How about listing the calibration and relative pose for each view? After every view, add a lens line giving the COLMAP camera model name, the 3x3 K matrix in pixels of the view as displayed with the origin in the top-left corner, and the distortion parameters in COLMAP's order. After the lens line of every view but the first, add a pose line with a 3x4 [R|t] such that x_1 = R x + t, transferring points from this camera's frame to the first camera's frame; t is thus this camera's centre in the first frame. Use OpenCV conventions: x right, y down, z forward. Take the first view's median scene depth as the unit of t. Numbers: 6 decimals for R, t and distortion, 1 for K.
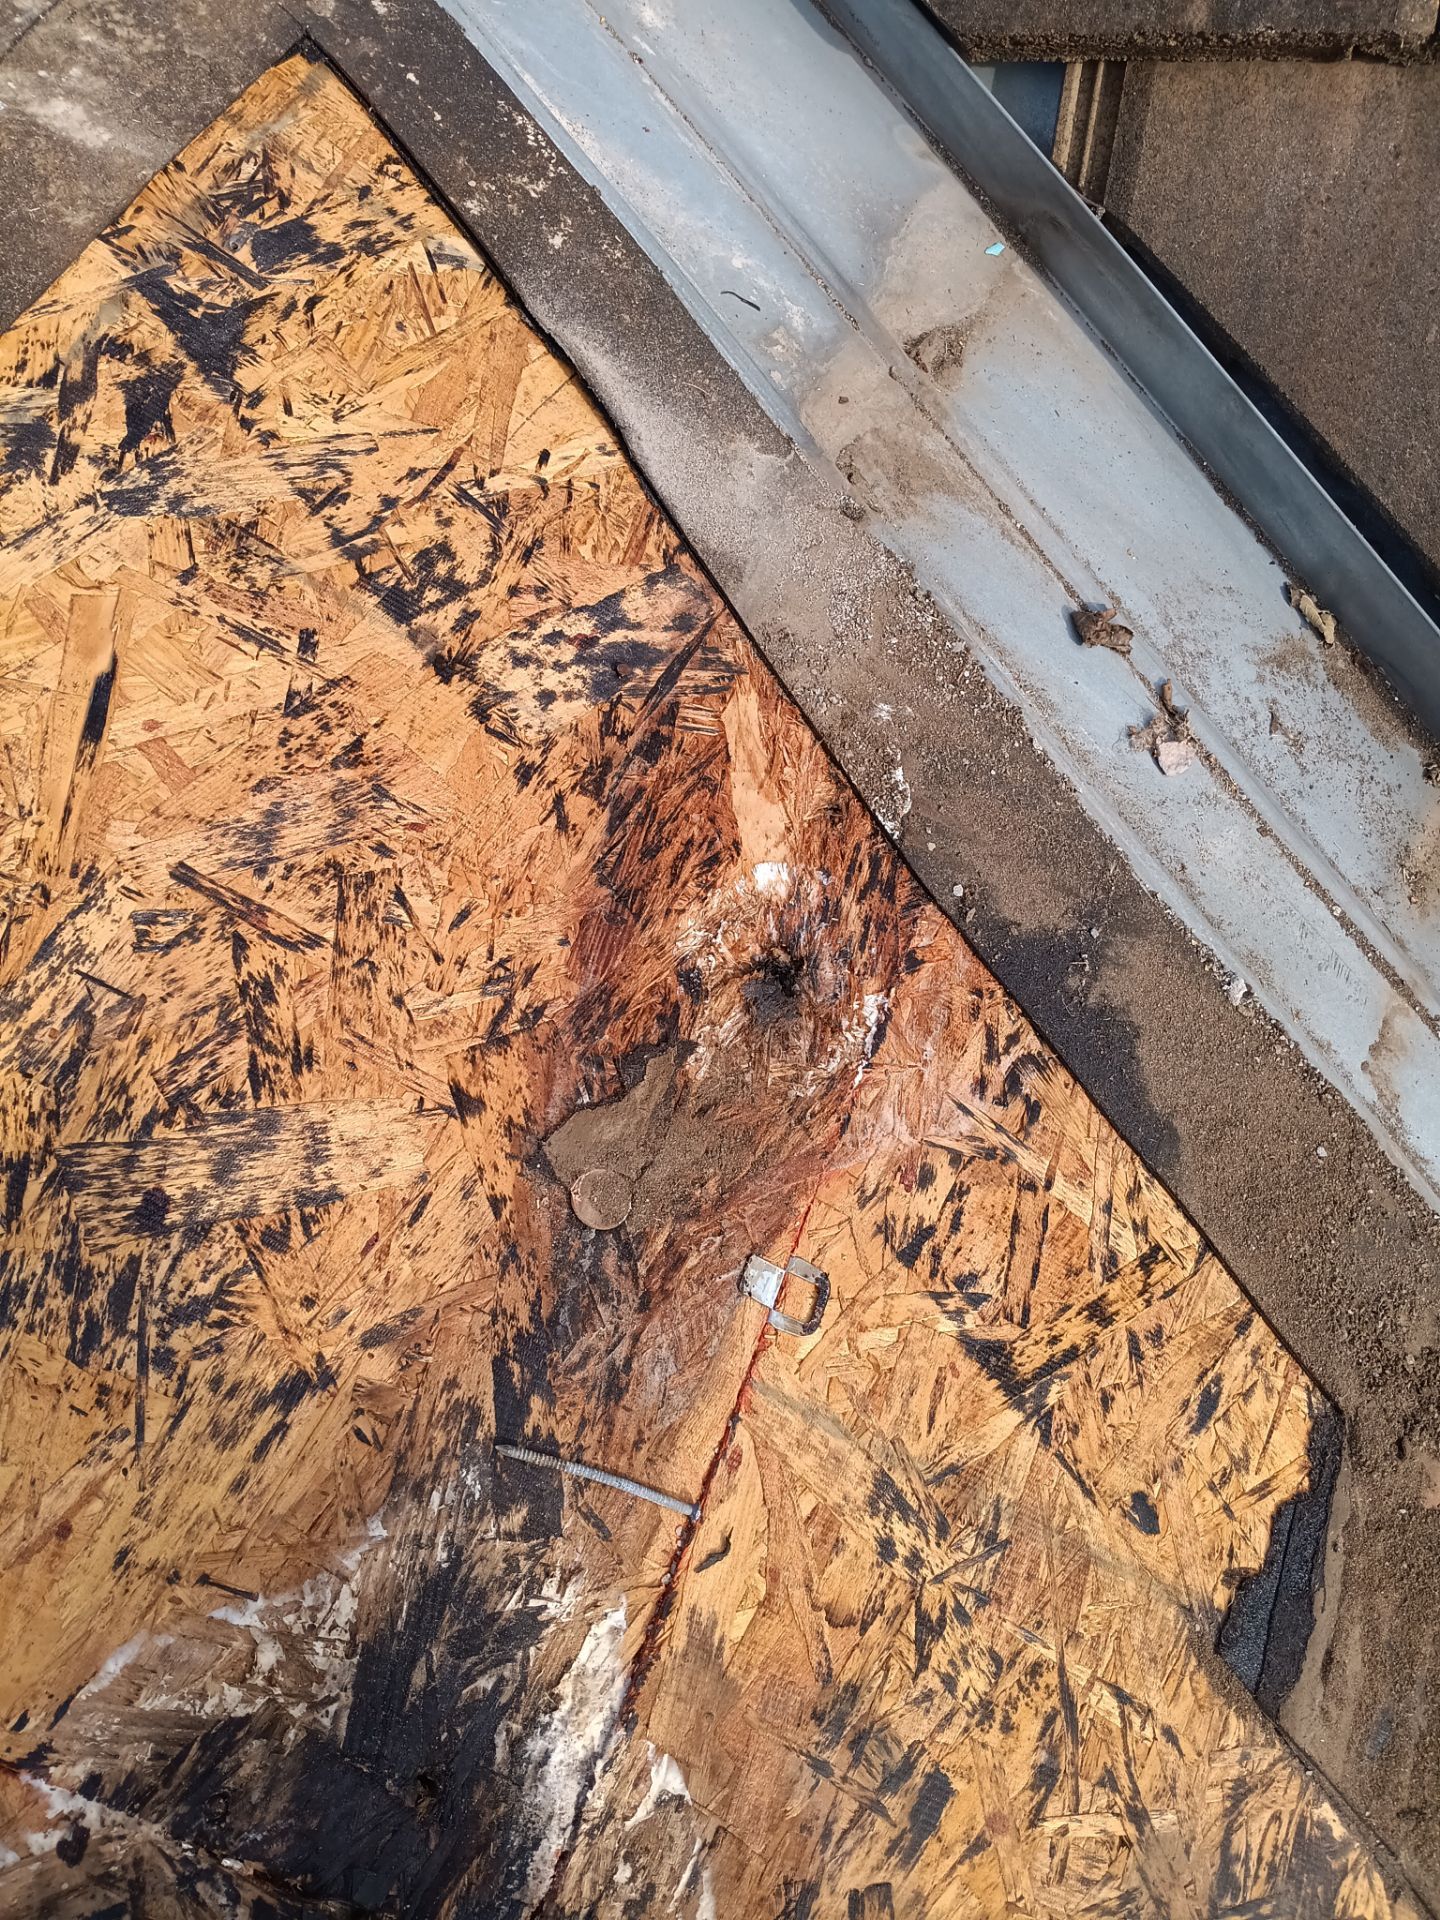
lens RADIAL K [[1442.2, 0, 707.7], [0, 1442.2, 930.7], [0, 0, 1]] dist [0.064098, -0.137948]
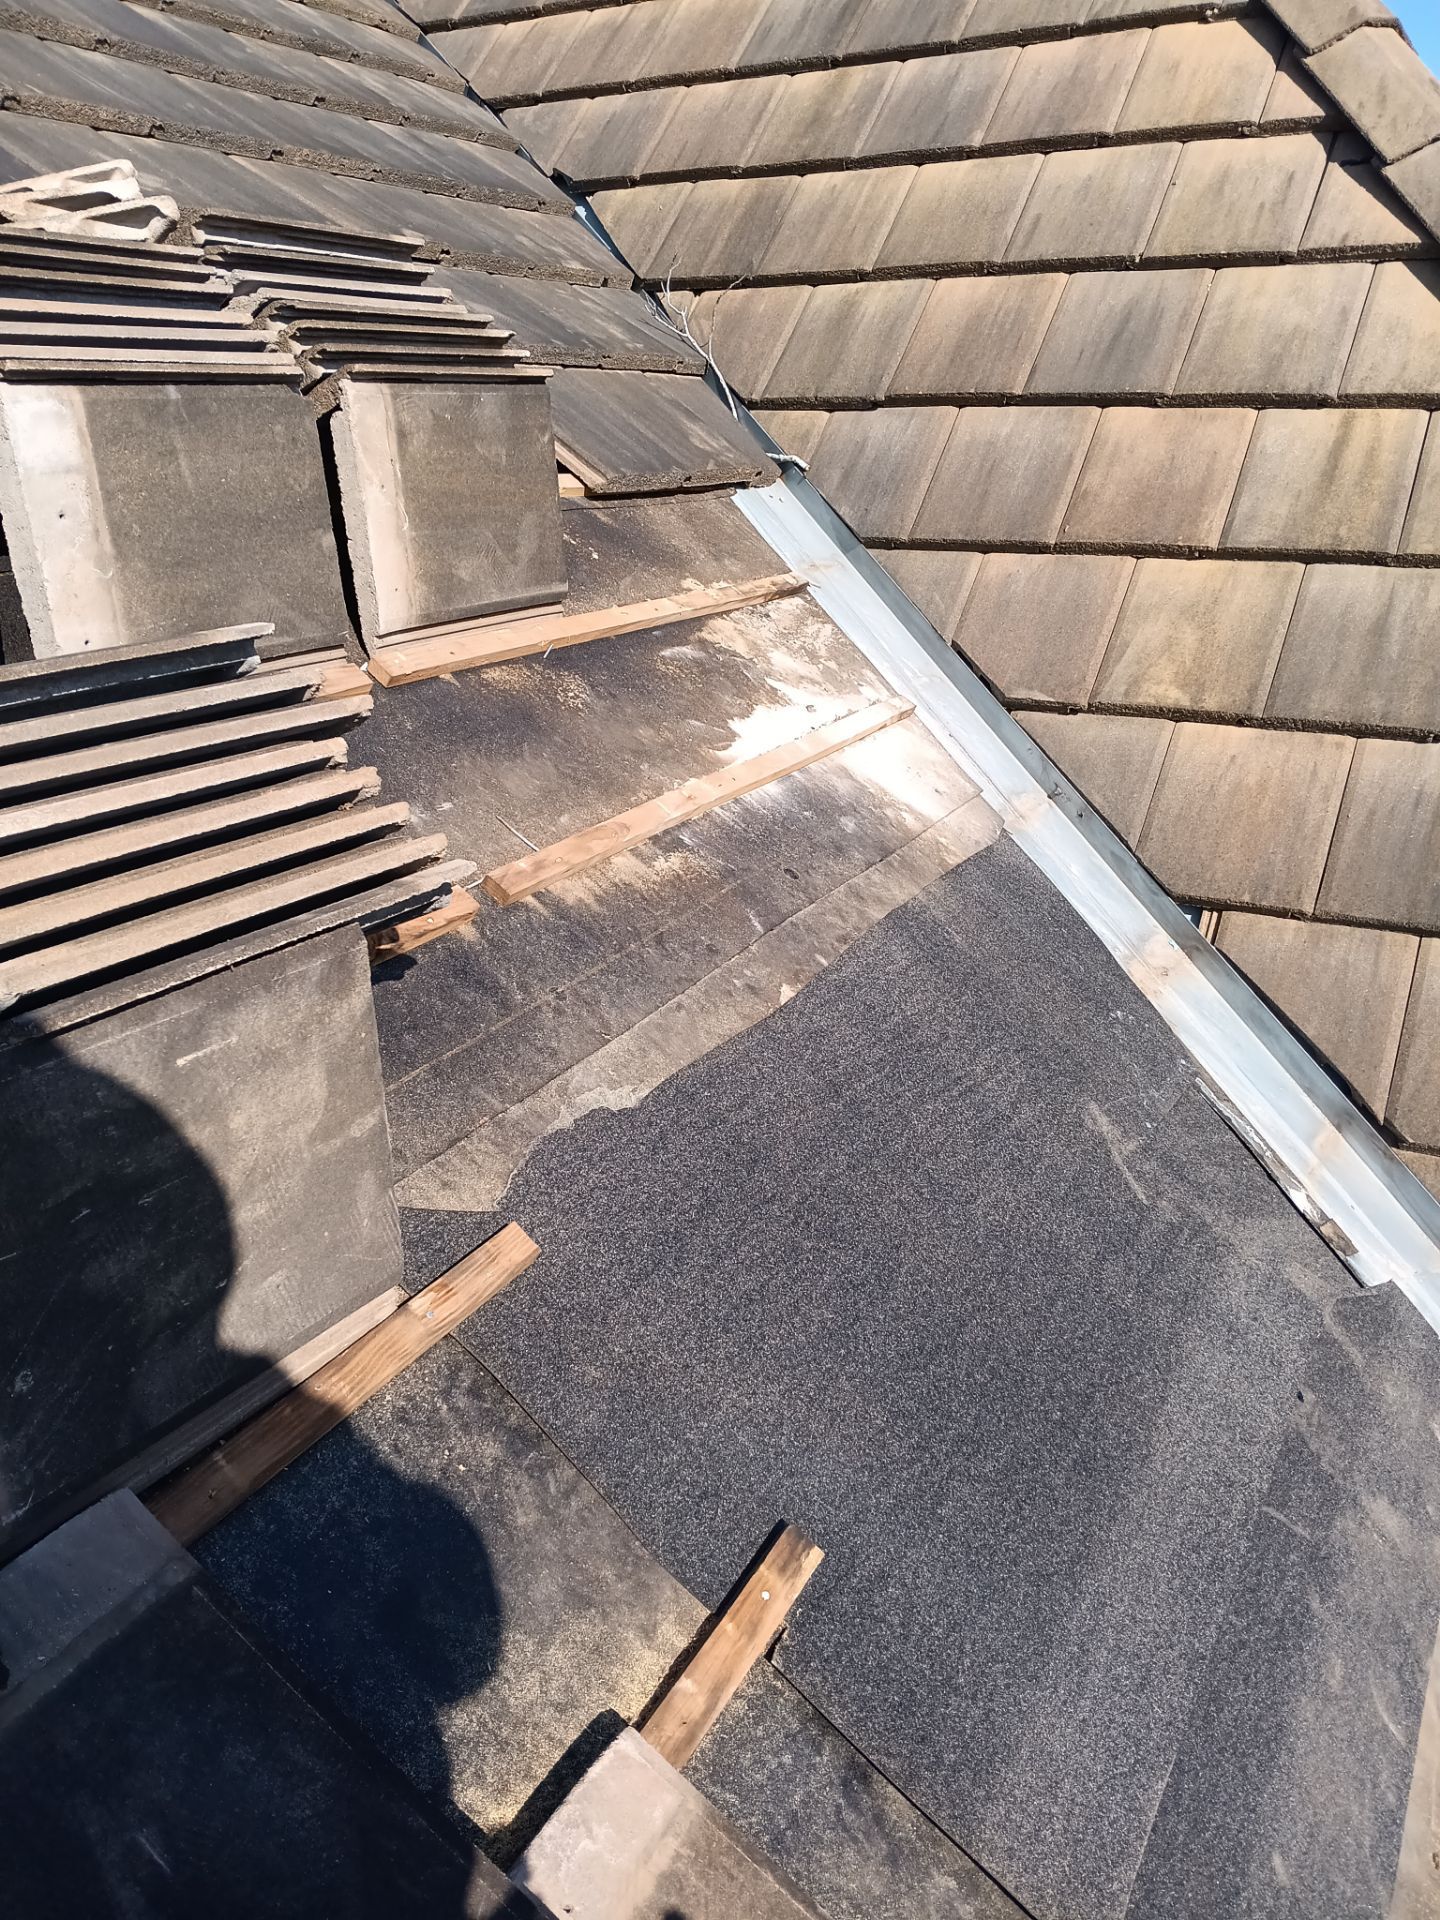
lens RADIAL K [[1442.2, 0, 705.8], [0, 1442.2, 954.1], [0, 0, 1]] dist [0.064098, -0.137948]
pose [[0.972851, 0.227338, -0.043340, -0.833011], [-0.209014, 0.782664, -0.586302, 2.003612], [-0.099368, 0.579443, 0.808932, -1.814710]]
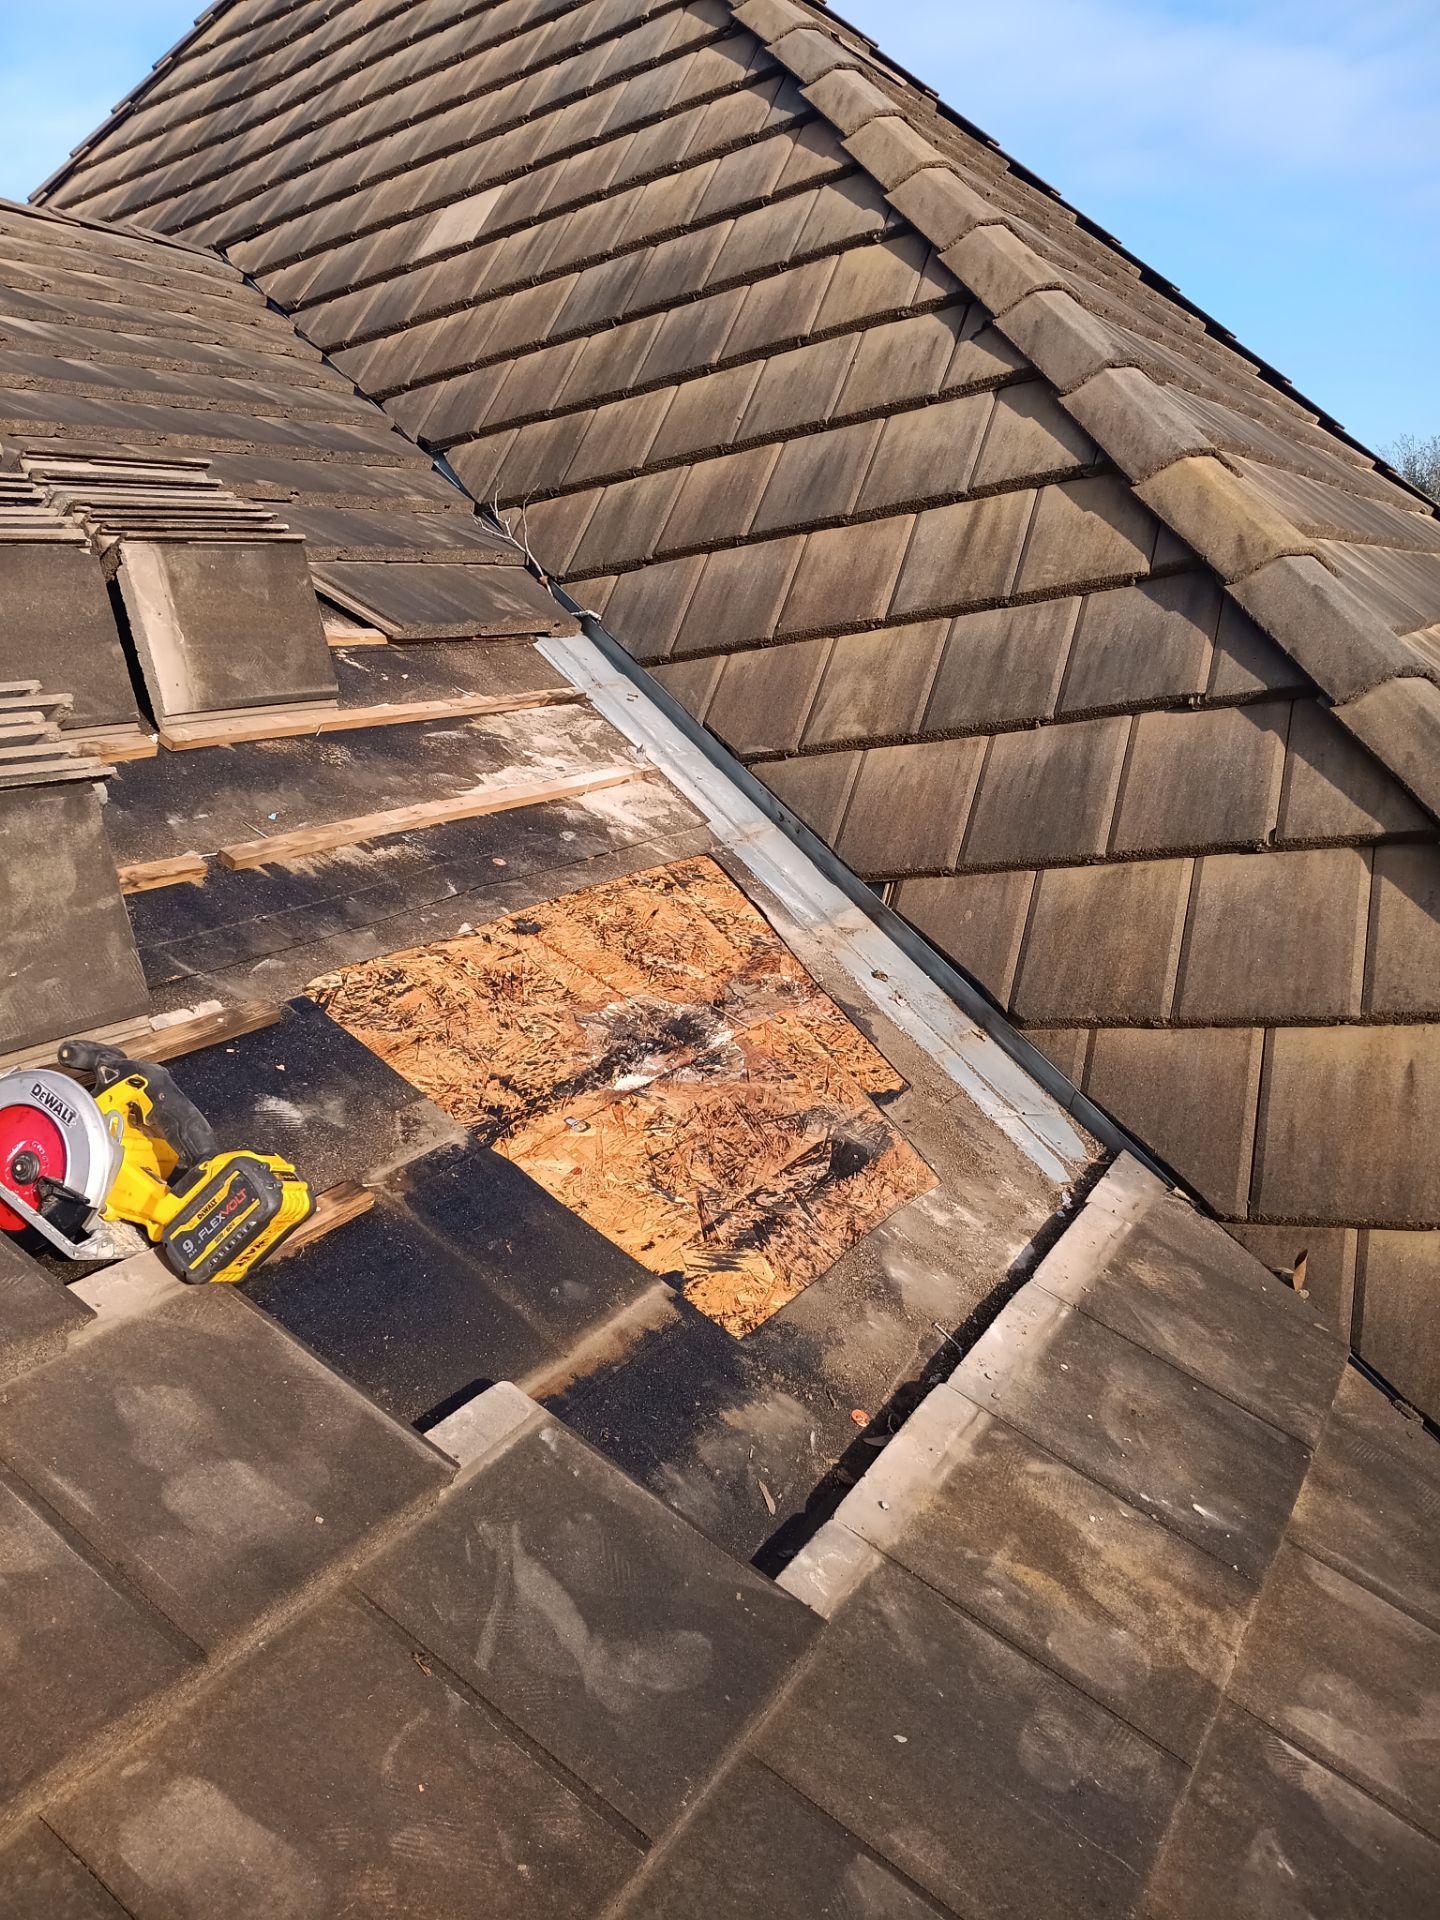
lens RADIAL K [[1419.9, 0, 714.5], [0, 1419.9, 978.9], [0, 0, 1]] dist [0.052007, -0.111398]
pose [[0.985998, 0.098333, -0.134680, 0.409606], [-0.164529, 0.705248, -0.689605, 2.967662], [0.027172, 0.702108, 0.711552, -2.046649]]
